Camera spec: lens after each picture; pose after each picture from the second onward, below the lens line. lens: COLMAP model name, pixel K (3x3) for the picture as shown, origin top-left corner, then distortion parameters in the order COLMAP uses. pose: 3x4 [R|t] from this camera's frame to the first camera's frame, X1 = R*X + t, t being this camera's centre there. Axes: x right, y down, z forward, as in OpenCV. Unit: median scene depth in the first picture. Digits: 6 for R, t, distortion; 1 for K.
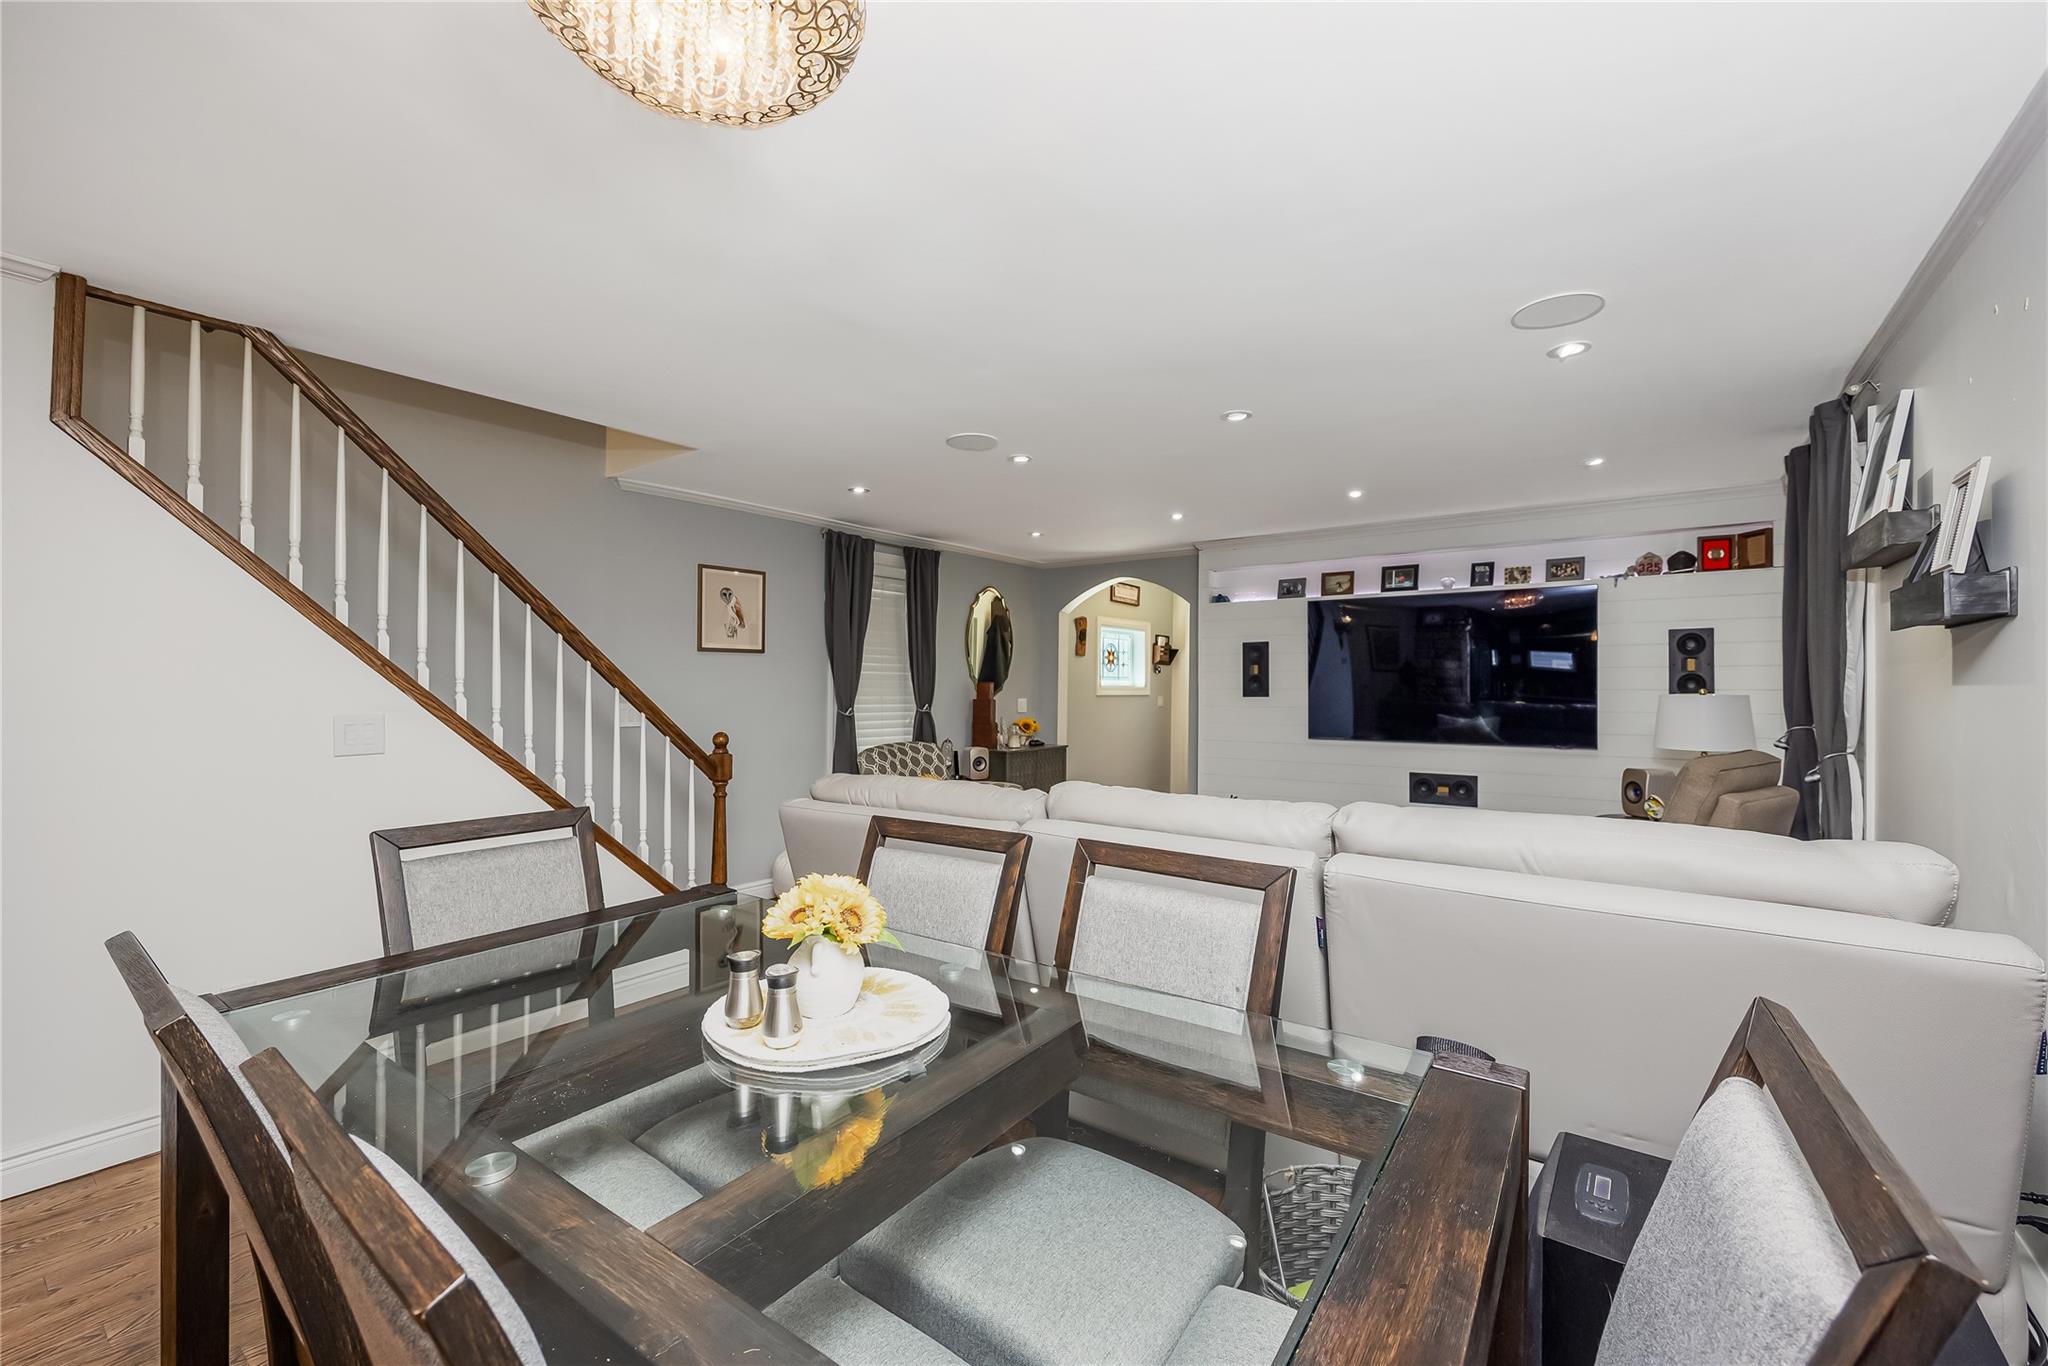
lens RADIAL K [[844.1, 0, 1040.8], [0, 844.1, 688.1], [0, 0, 1]] dist [0.003285, 0.000774]
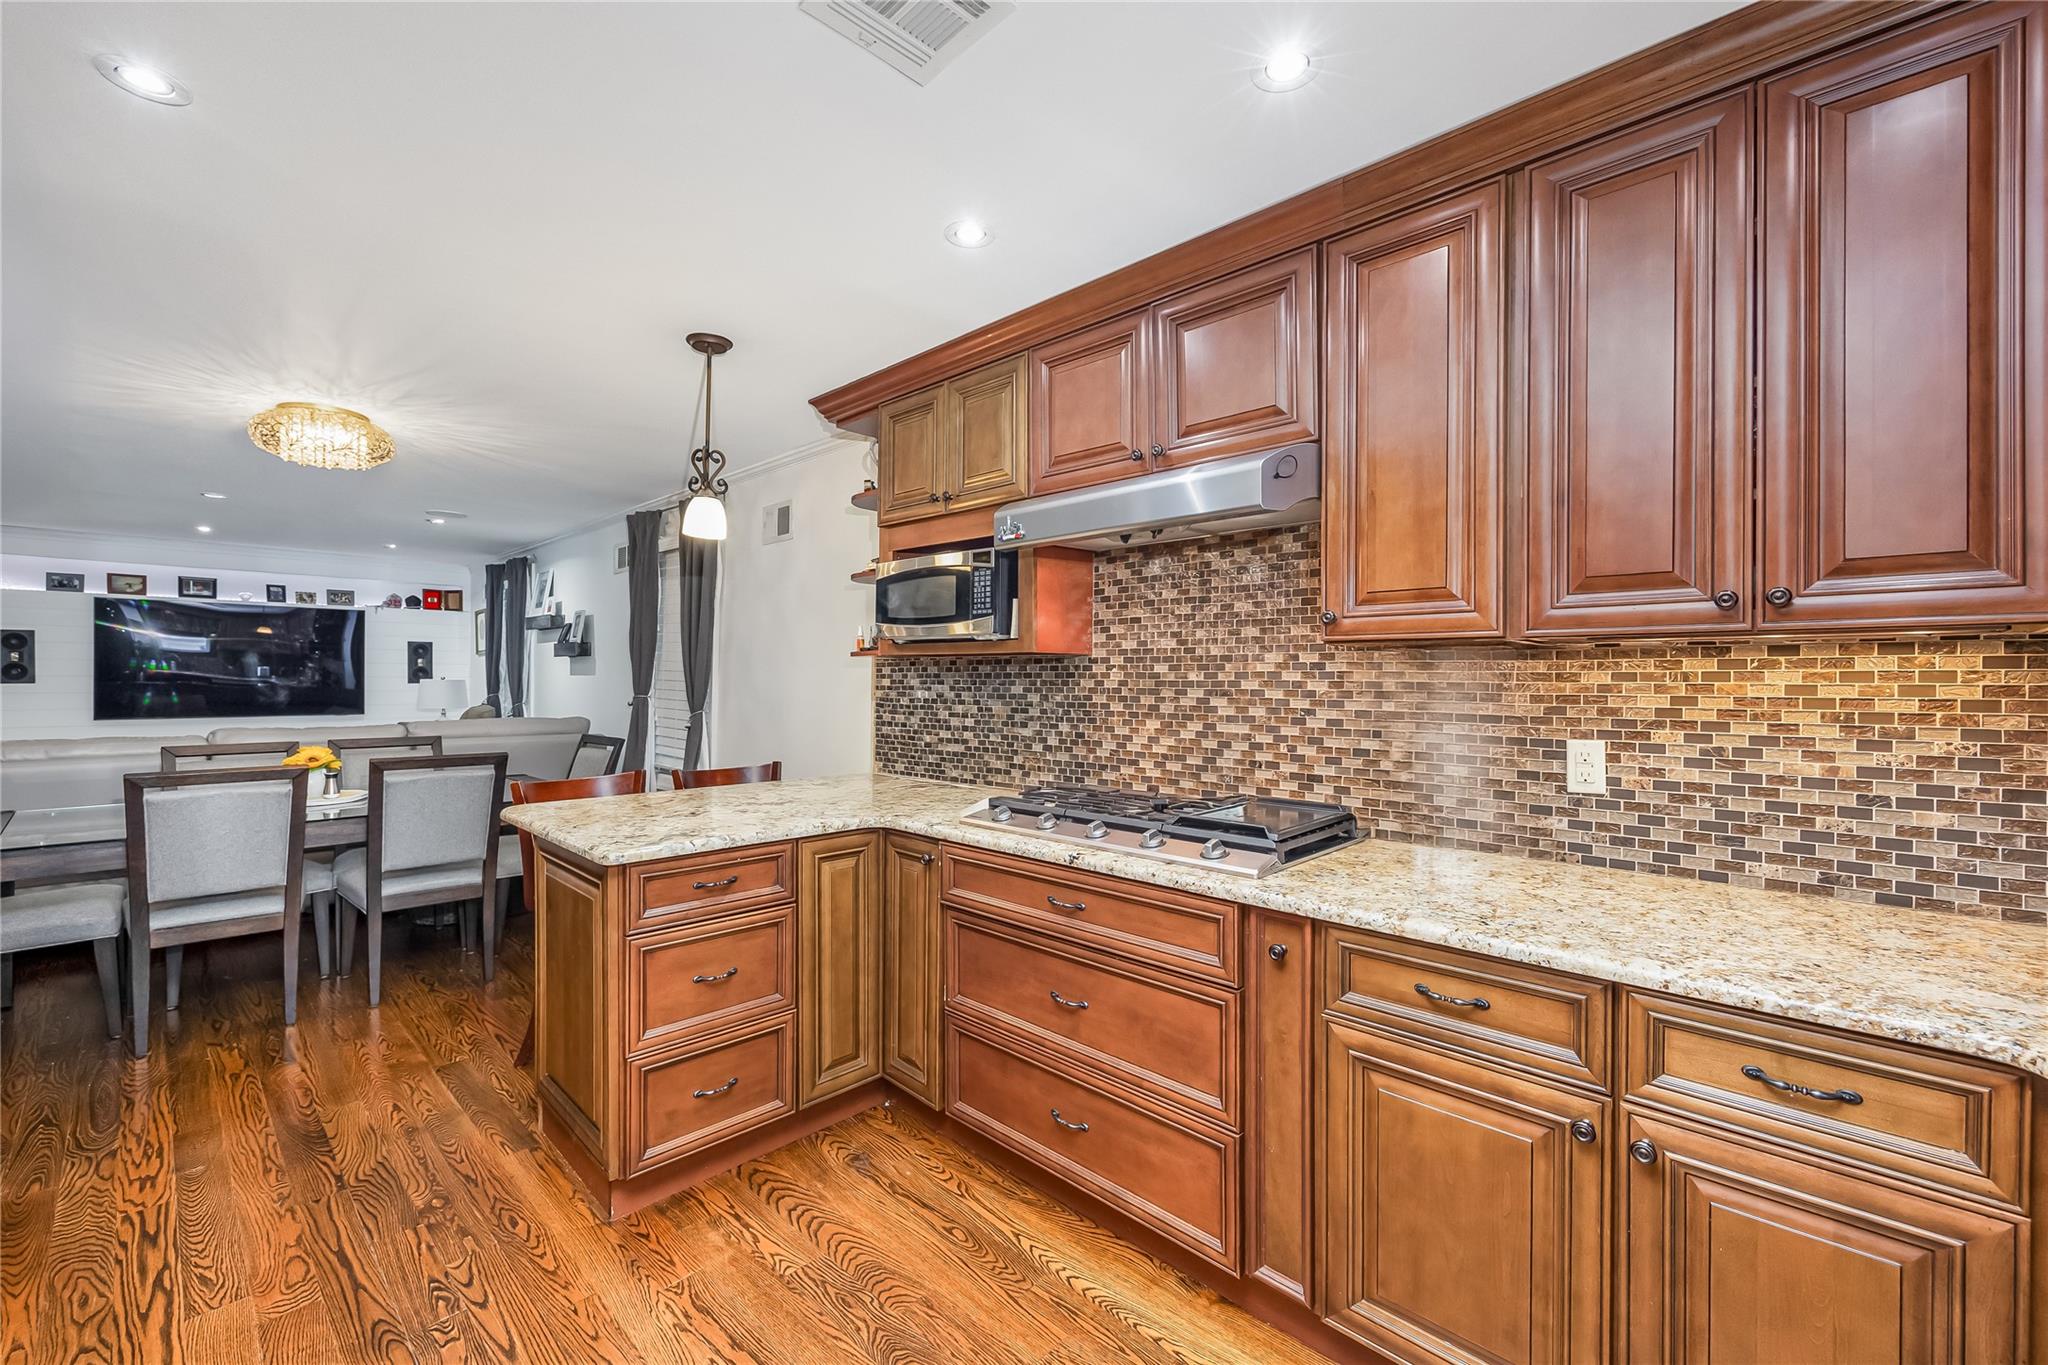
lens RADIAL K [[844.1, 0, 1030.0], [0, 844.1, 680.1], [0, 0, 1]] dist [0.003285, 0.000774]
pose [[0.146706, 0.000566, 0.989180, -0.691308], [-0.004790, 0.999989, 0.000138, 0.001007], [-0.989169, -0.004758, 0.146707, -0.441115]]
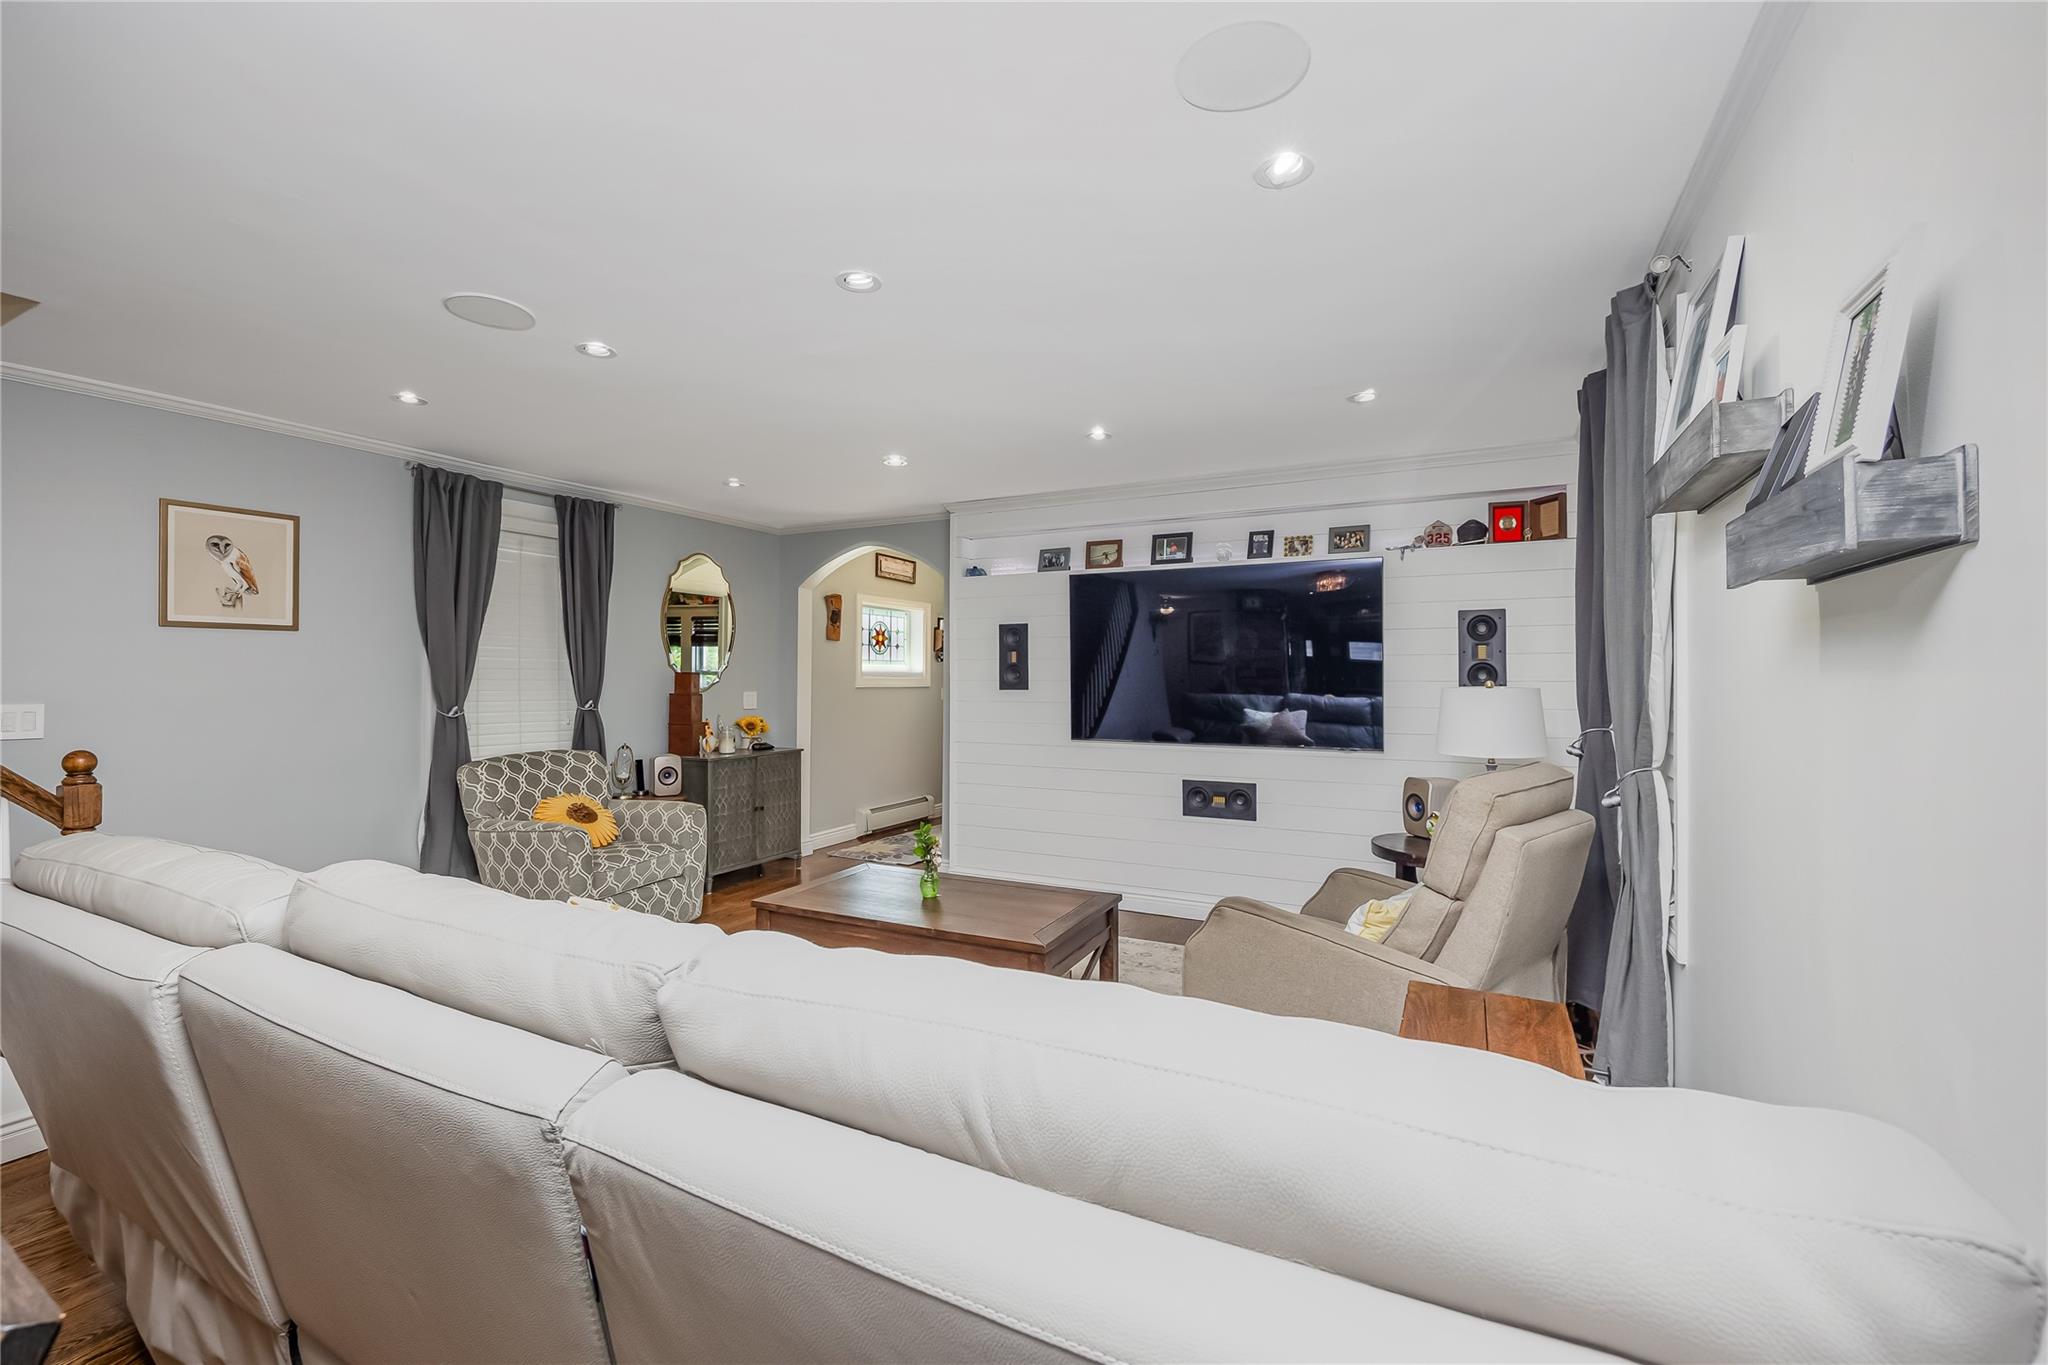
lens RADIAL K [[844.1, 0, 1038.4], [0, 844.1, 673.1], [0, 0, 1]] dist [0.003285, 0.000774]
pose [[0.988959, 0.000444, 0.148189, 0.183623], [0.000395, 0.999984, -0.005637, -0.001498], [-0.148190, 0.005633, 0.988943, 0.205152]]
